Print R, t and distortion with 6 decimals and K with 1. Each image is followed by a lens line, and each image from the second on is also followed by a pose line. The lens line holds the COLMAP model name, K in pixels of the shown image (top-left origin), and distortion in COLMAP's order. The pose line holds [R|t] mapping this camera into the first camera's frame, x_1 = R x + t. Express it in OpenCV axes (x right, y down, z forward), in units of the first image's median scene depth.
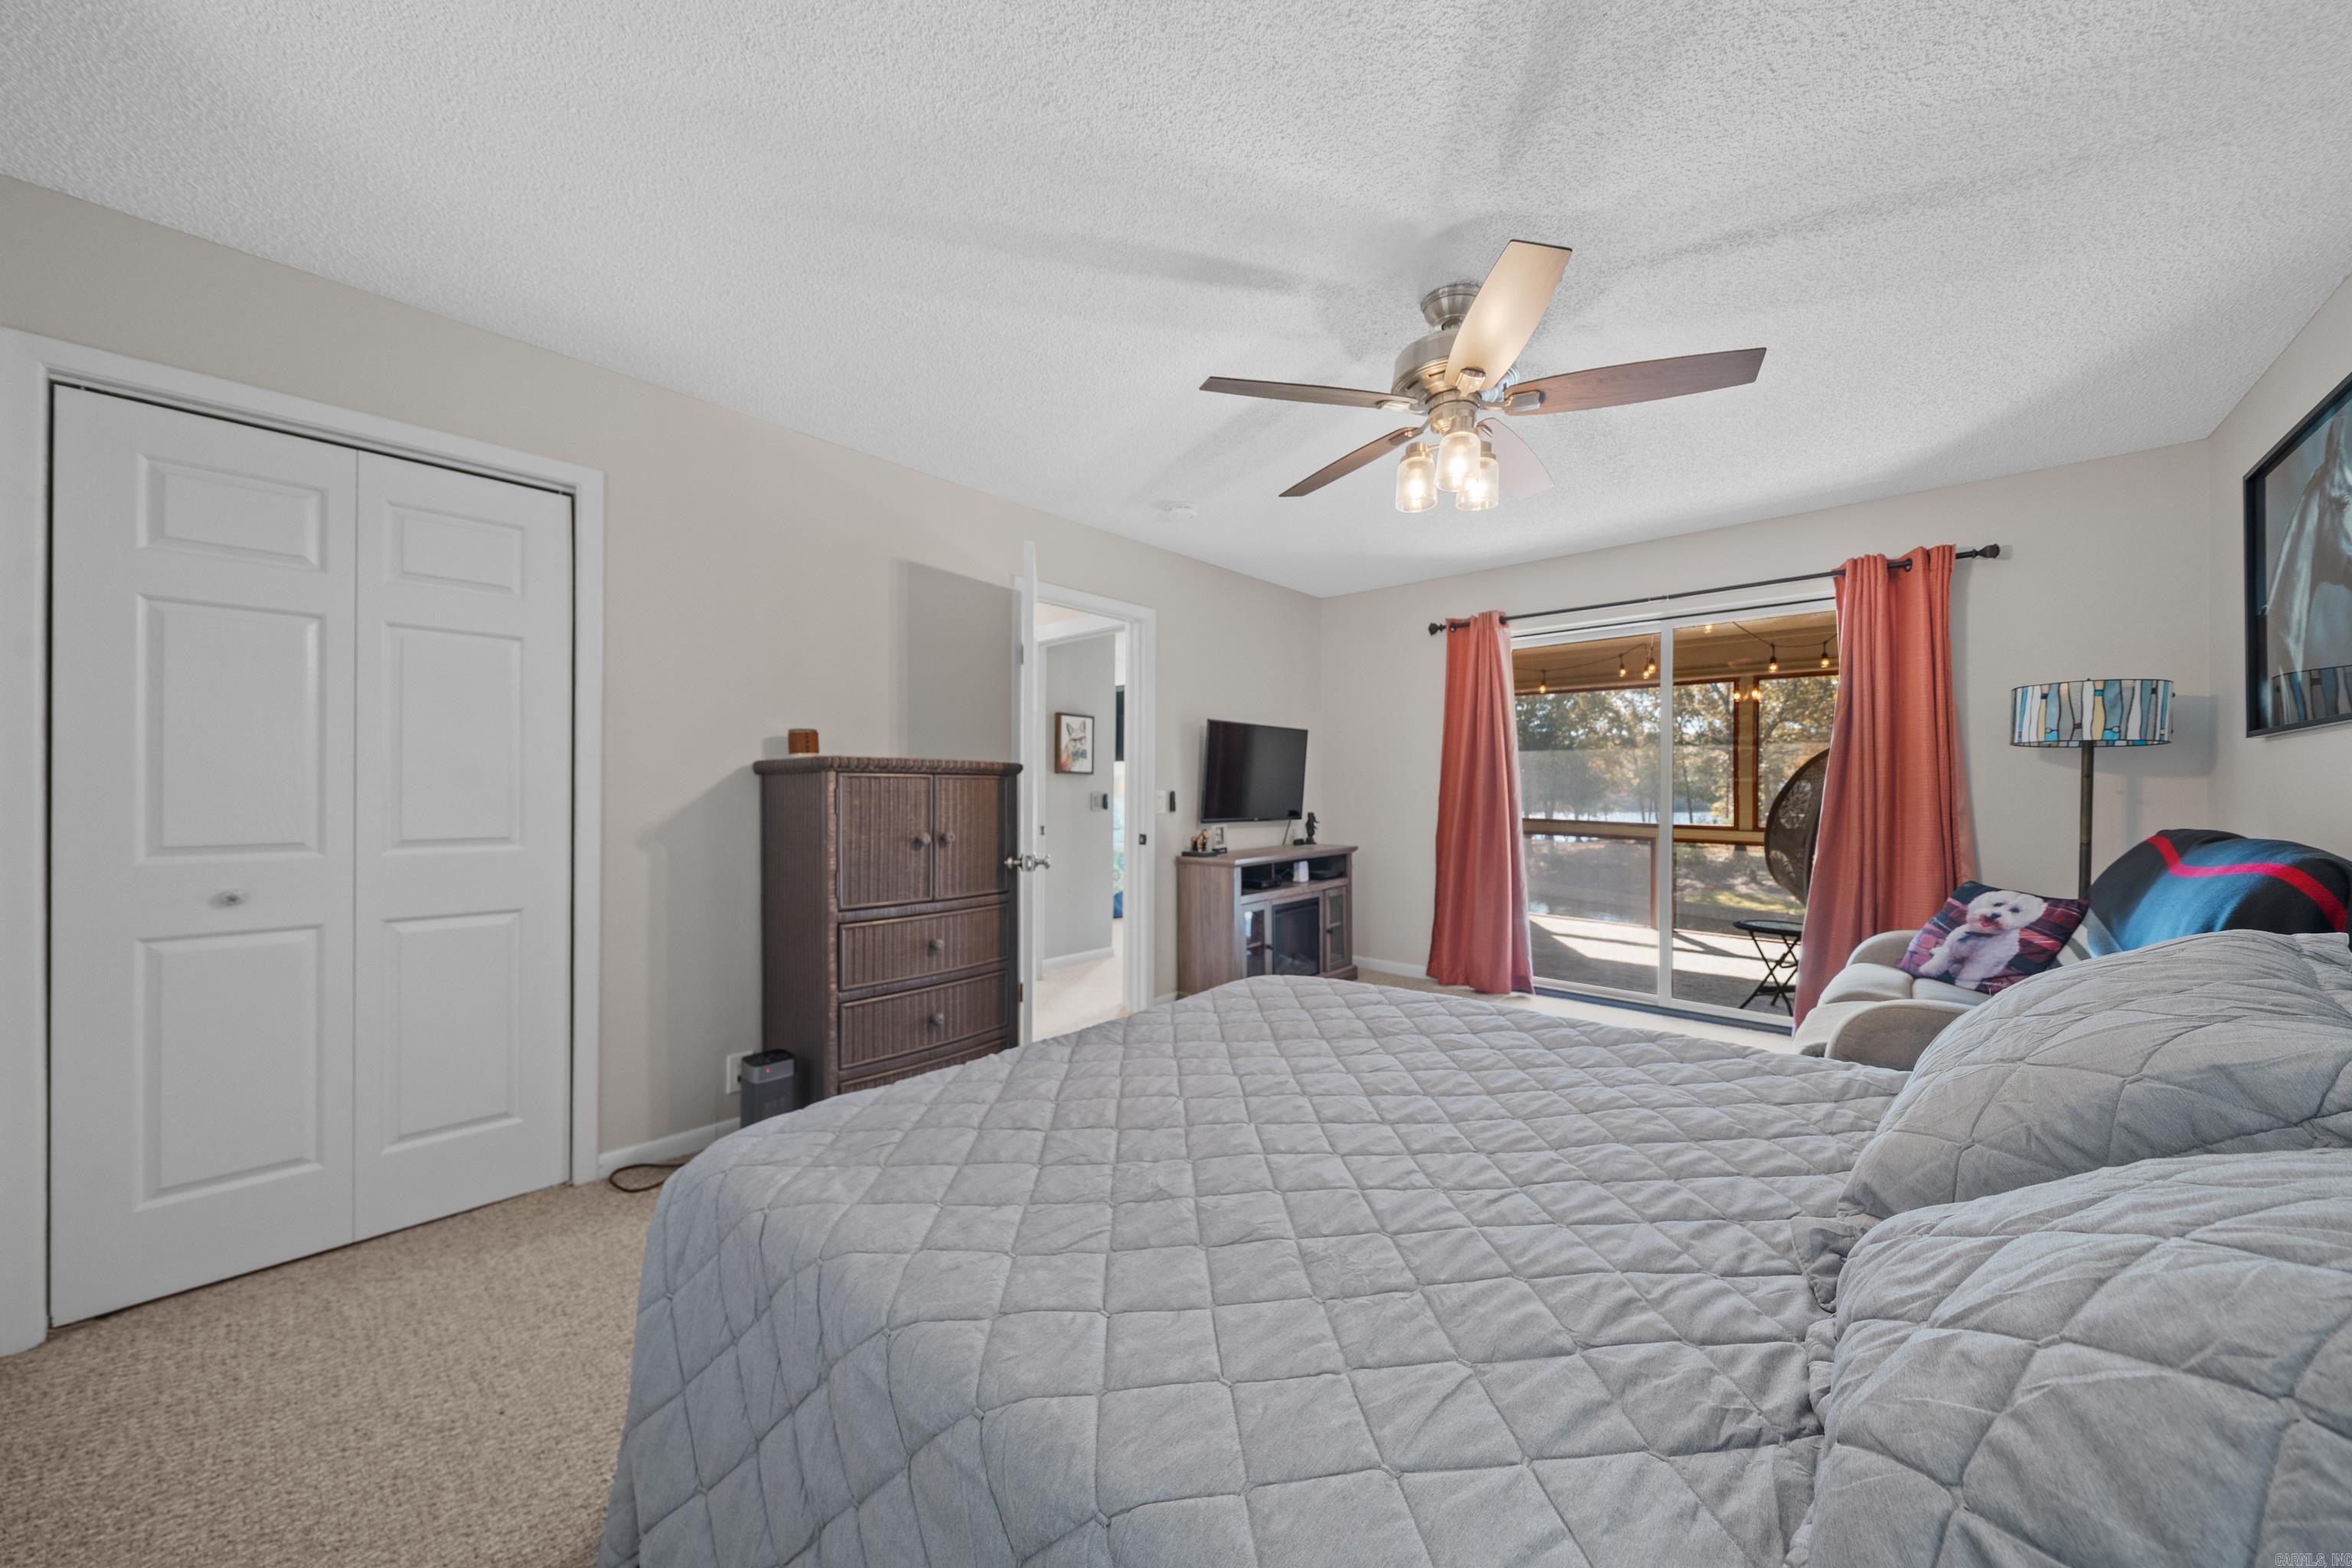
lens RADIAL K [[805.8, 0, 1182.8], [0, 805.8, 789.4], [0, 0, 1]] dist [-0.006542, -0.000292]
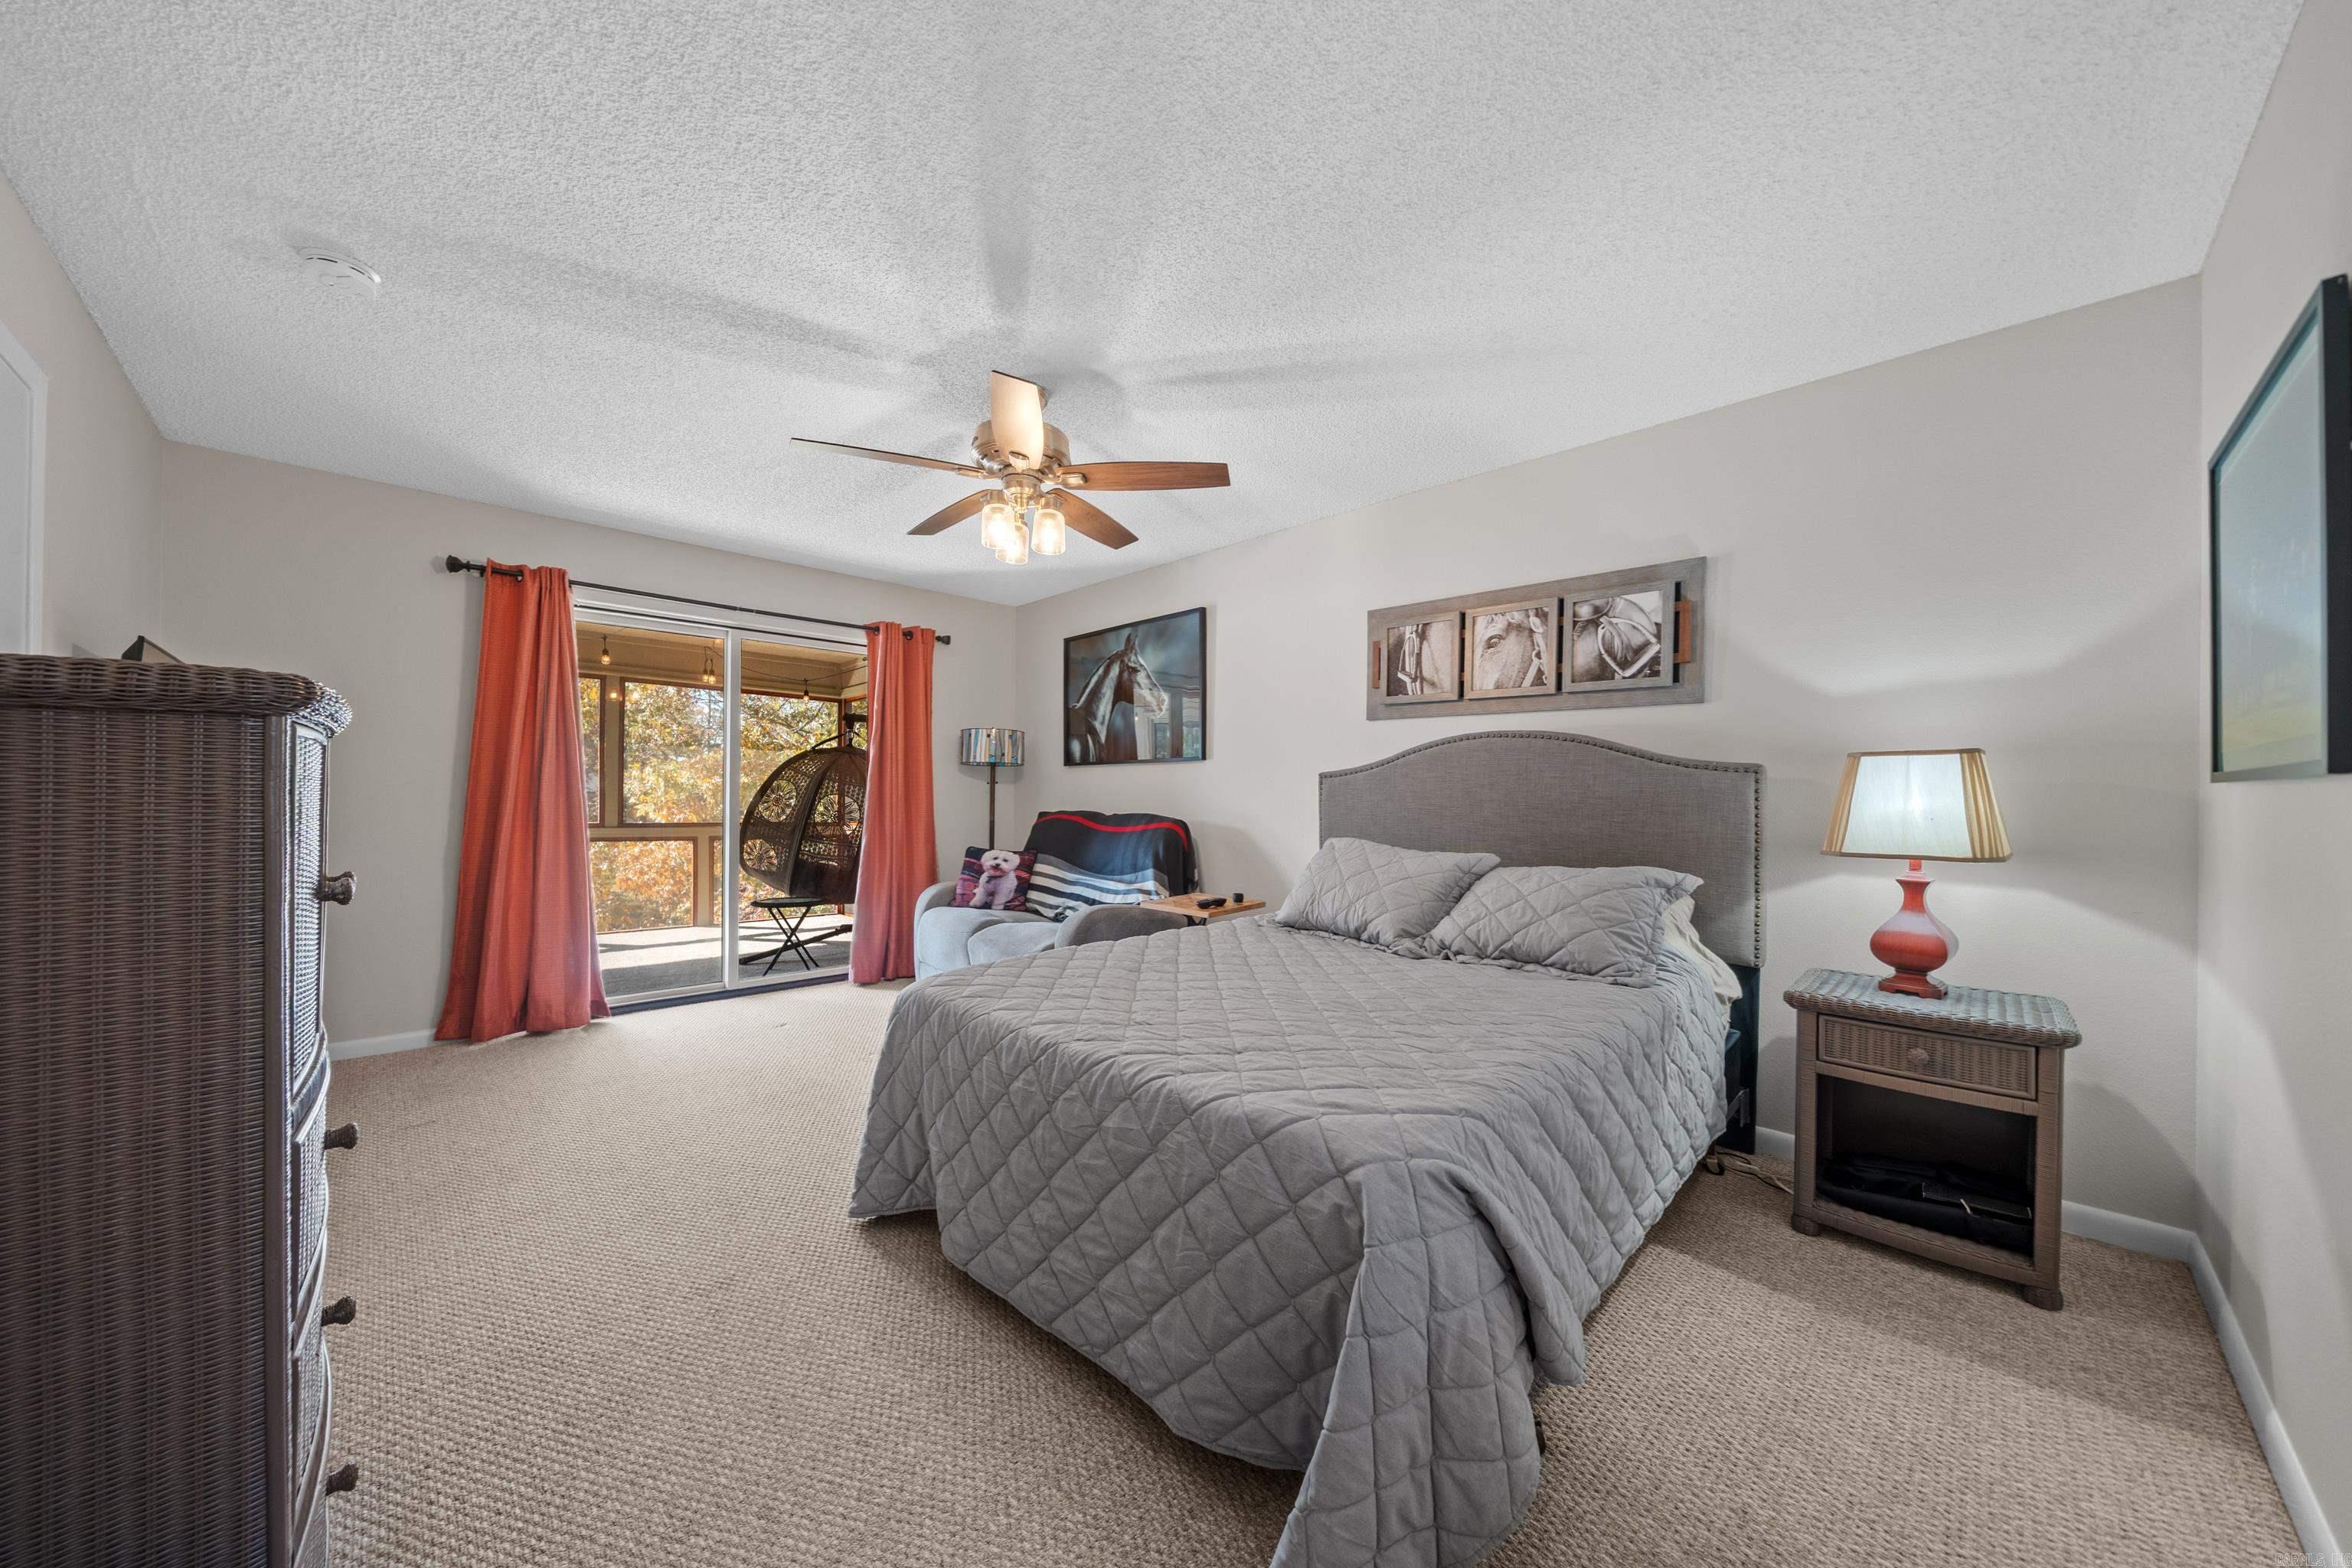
lens RADIAL K [[805.8, 0, 1182.8], [0, 805.8, 793.7], [0, 0, 1]] dist [-0.006542, -0.000292]
pose [[0.058000, -0.000940, 0.998316, -0.523463], [-0.010781, 0.999941, 0.001568, 0.000220], [-0.998258, -0.010853, 0.057986, 0.405474]]
